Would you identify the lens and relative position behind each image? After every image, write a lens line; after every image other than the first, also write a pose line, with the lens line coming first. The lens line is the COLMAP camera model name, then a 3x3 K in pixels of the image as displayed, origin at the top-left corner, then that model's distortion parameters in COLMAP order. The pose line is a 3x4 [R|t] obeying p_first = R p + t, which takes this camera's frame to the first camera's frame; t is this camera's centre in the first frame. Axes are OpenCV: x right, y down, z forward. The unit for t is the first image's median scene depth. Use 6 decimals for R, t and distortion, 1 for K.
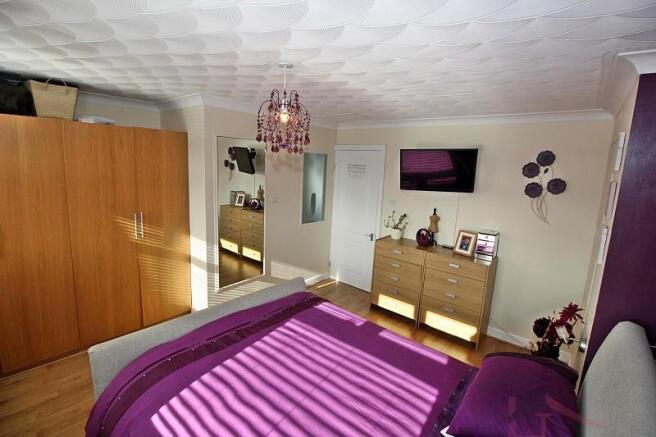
lens RADIAL K [[303.7, 0, 331.0], [0, 303.7, 213.3], [0, 0, 1]] dist [0.000276, -0.012140]
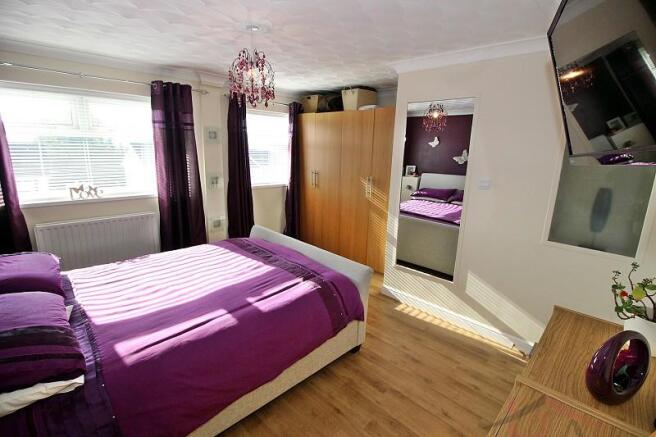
lens RADIAL K [[303.7, 0, 331.0], [0, 303.7, 213.3], [0, 0, 1]] dist [0.000276, -0.012140]
pose [[-0.078441, 0.167983, -0.982664, 0.819106], [-0.201395, 0.962708, 0.180648, -0.063245], [0.976364, 0.212074, -0.041685, 1.128665]]
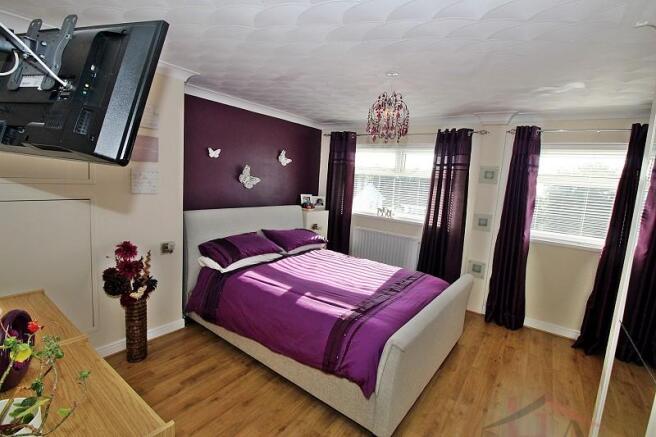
lens RADIAL K [[303.7, 0, 331.0], [0, 303.7, 213.3], [0, 0, 1]] dist [0.000276, -0.012140]
pose [[-0.991836, -0.095651, -0.084336, 0.121517], [-0.115968, 0.951623, 0.284544, -0.201181], [0.053040, 0.292002, -0.954946, 1.816592]]
